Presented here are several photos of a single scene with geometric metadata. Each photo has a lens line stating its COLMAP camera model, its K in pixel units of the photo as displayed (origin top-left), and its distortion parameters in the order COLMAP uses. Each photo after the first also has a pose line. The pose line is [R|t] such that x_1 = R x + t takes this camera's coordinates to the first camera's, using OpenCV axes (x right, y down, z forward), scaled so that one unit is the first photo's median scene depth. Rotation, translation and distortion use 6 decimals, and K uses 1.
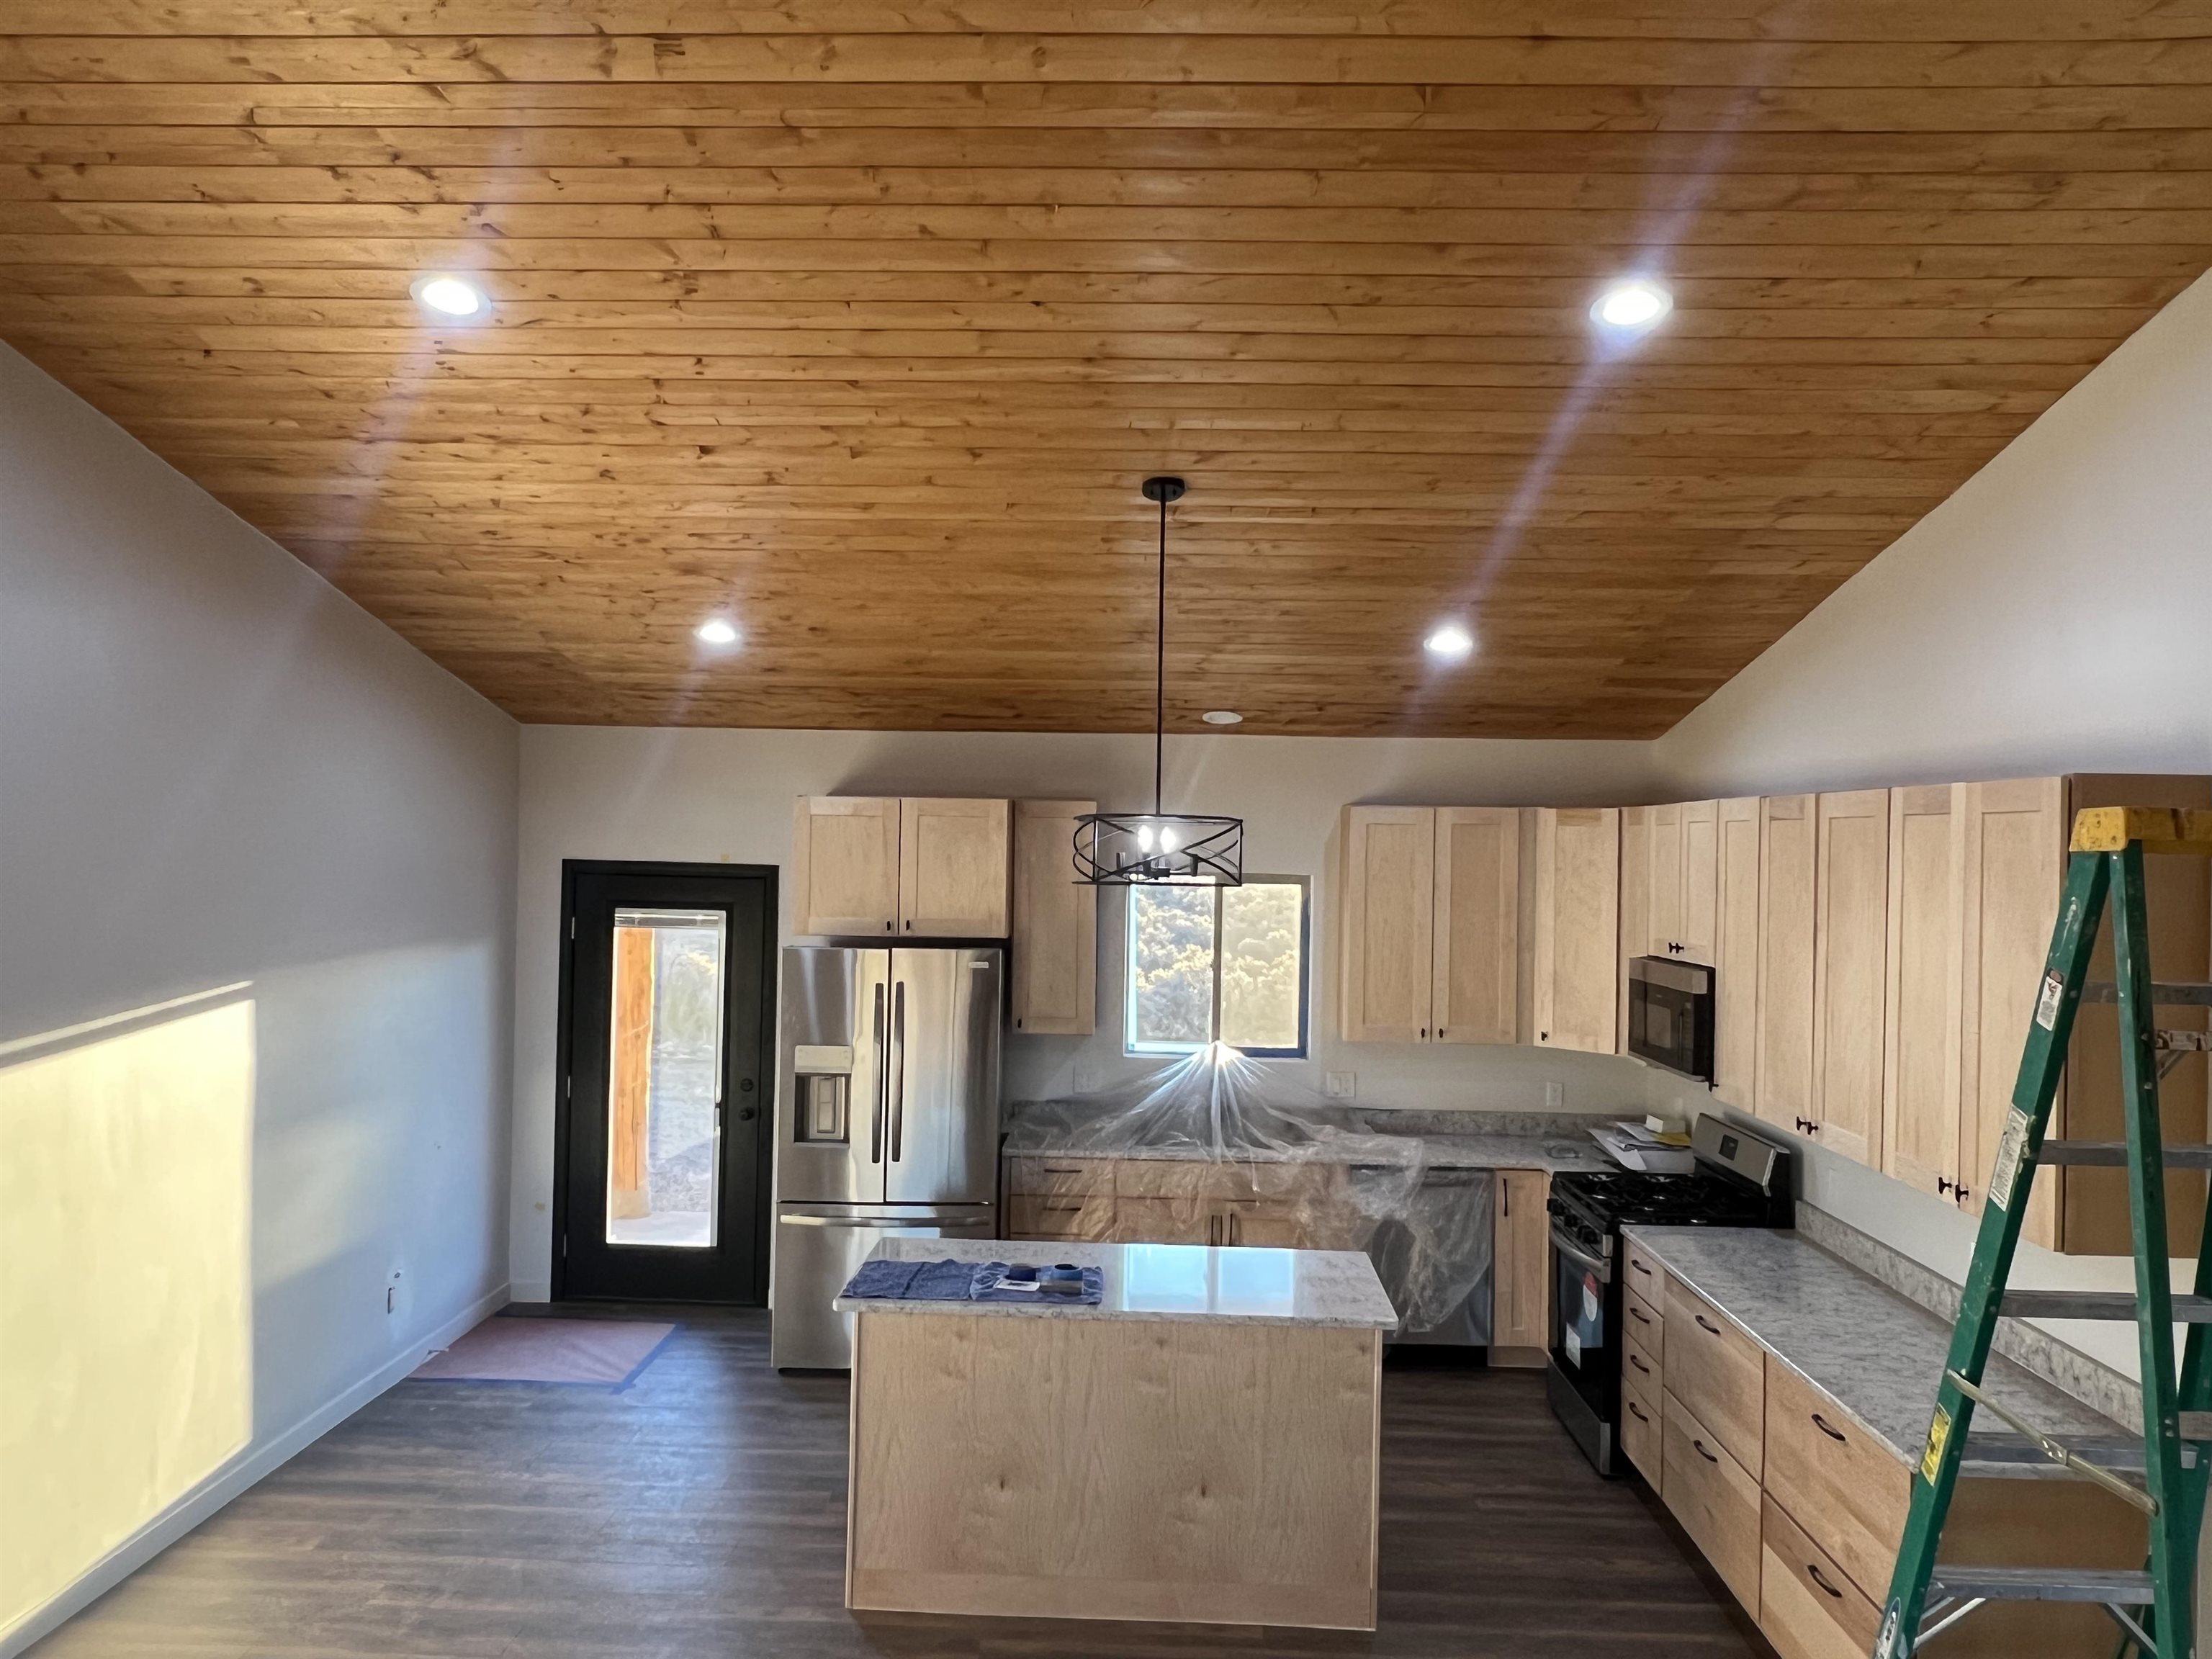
lens RADIAL K [[1566.5, 0, 1101.7], [0, 1566.5, 831.9], [0, 0, 1]] dist [-0.005709, -0.000062]
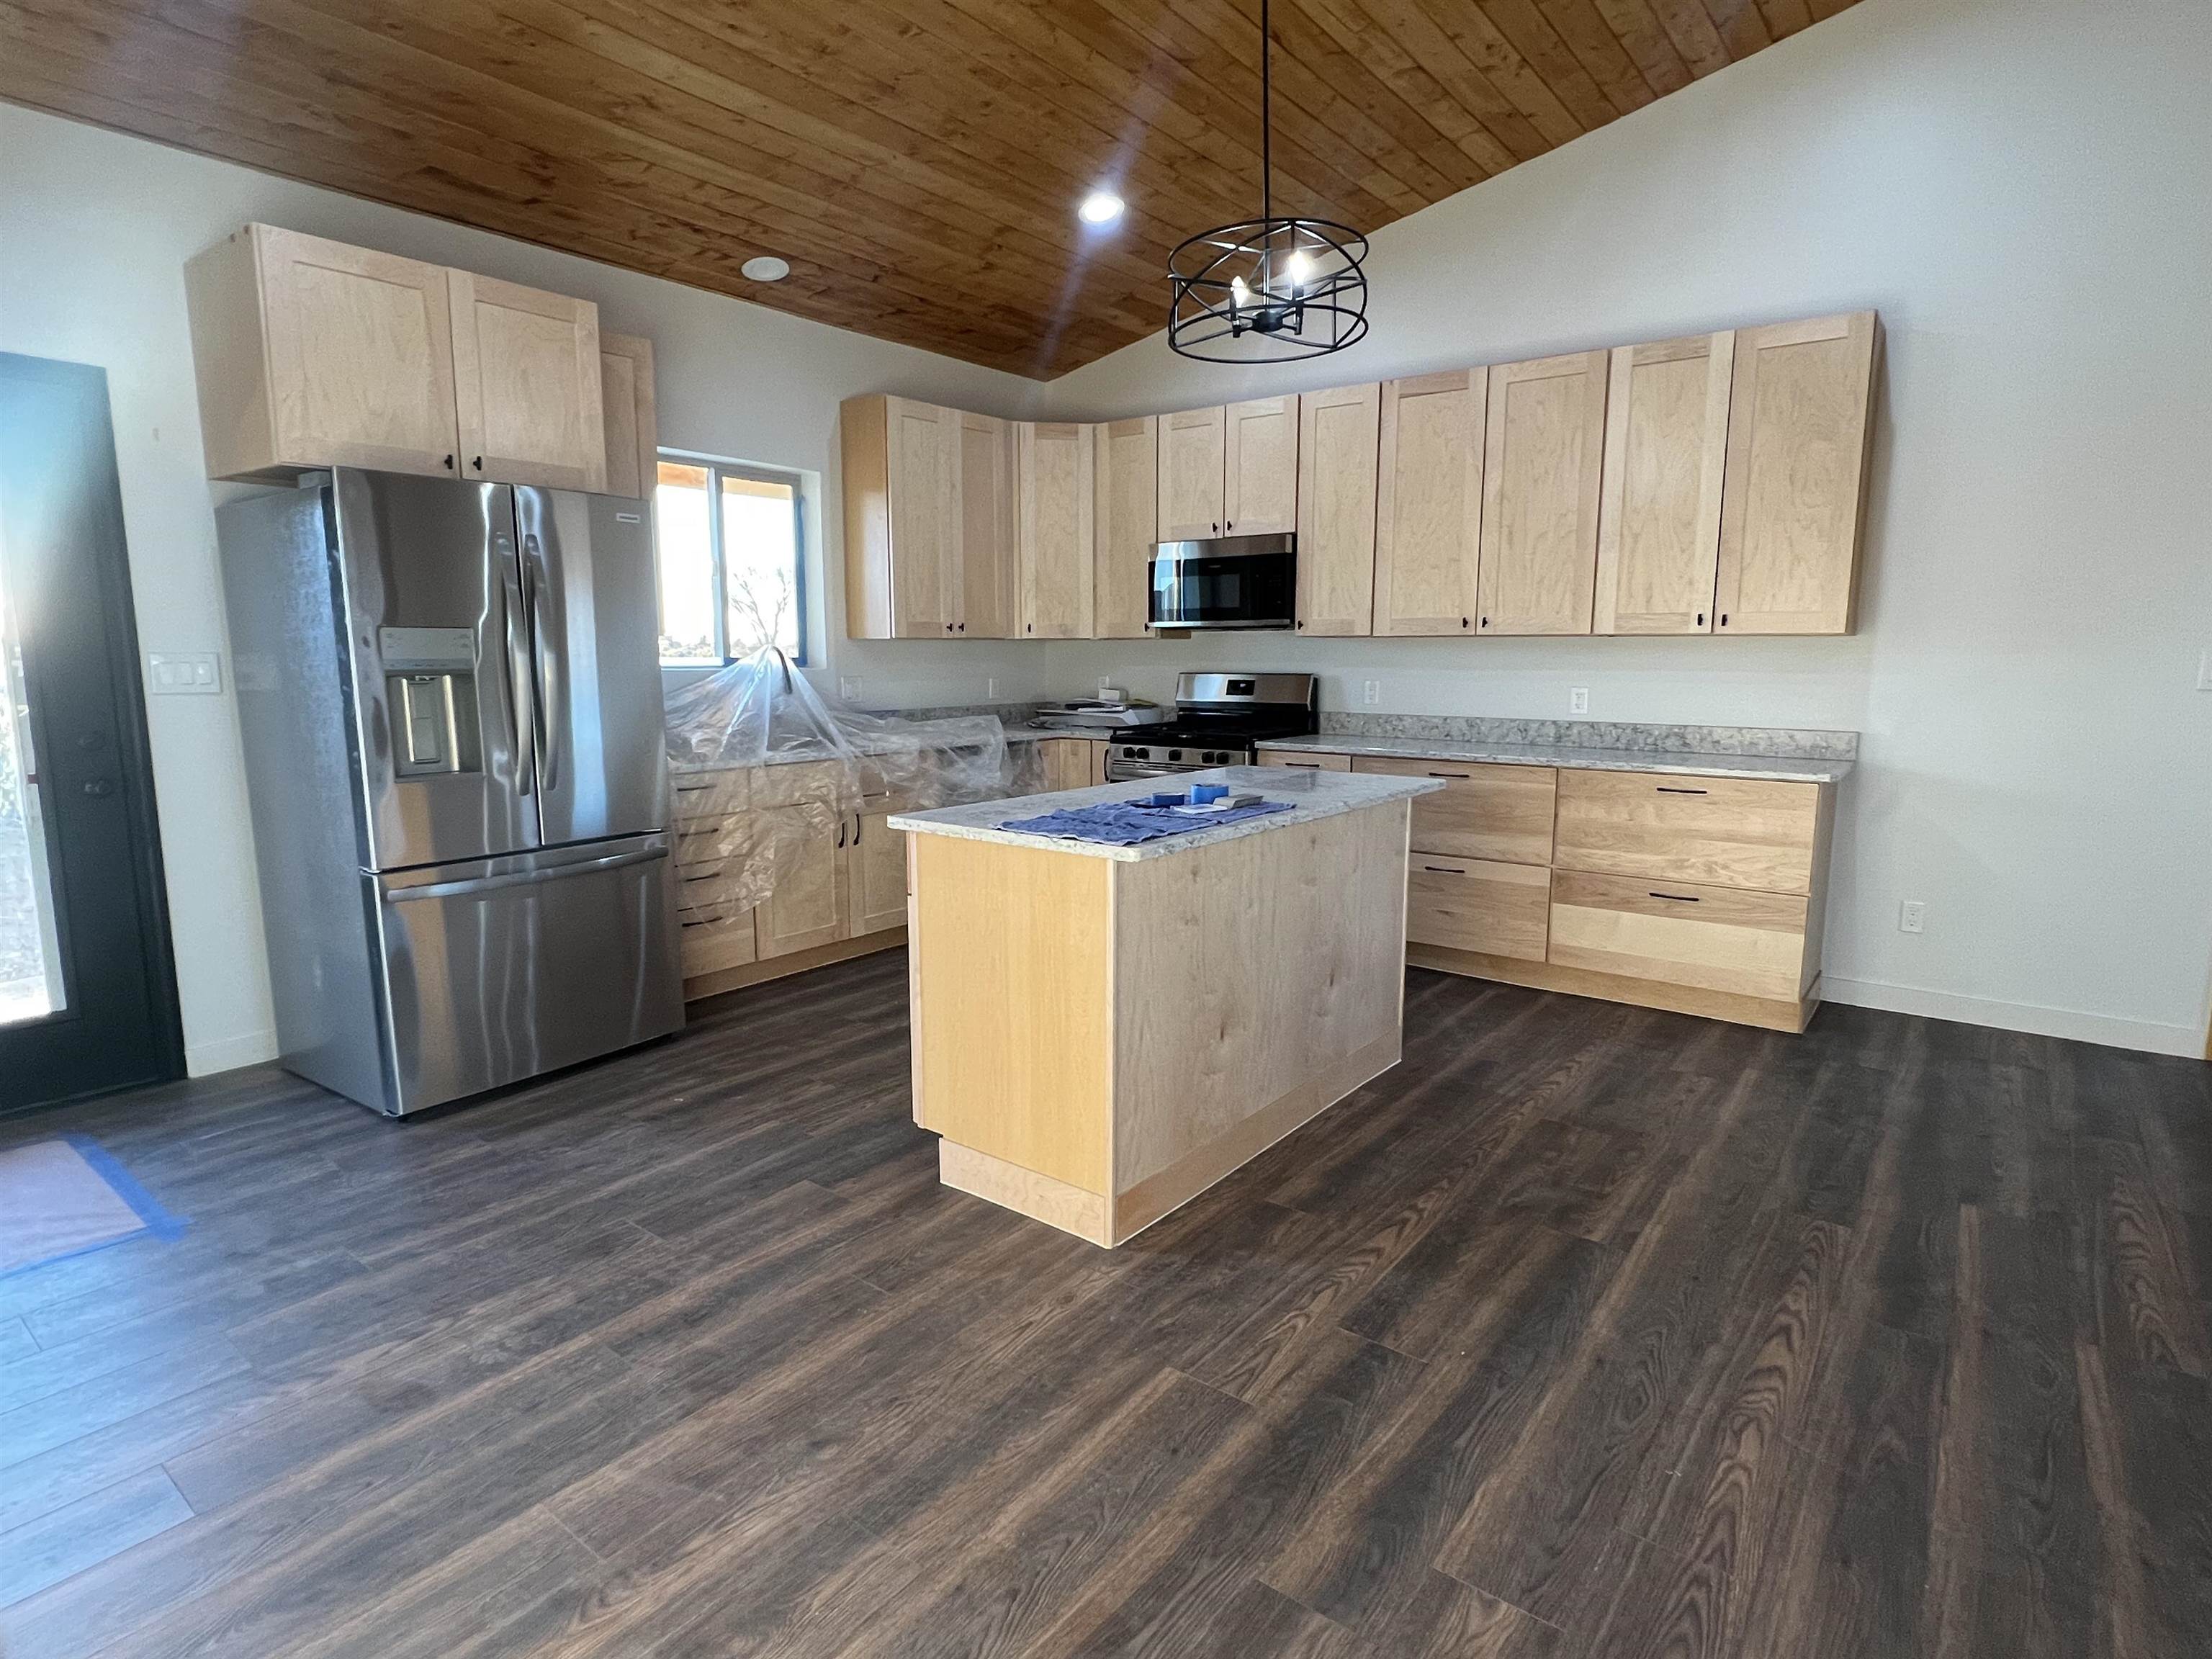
lens RADIAL K [[1159.9, 0, 1105.0], [0, 1159.9, 816.2], [0, 0, 1]] dist [0.000337, 0.000167]
pose [[0.585573, -0.135373, 0.799236, -0.588515], [0.002706, 0.986278, 0.165071, 0.194041], [-0.810615, -0.094498, 0.577904, 0.695213]]
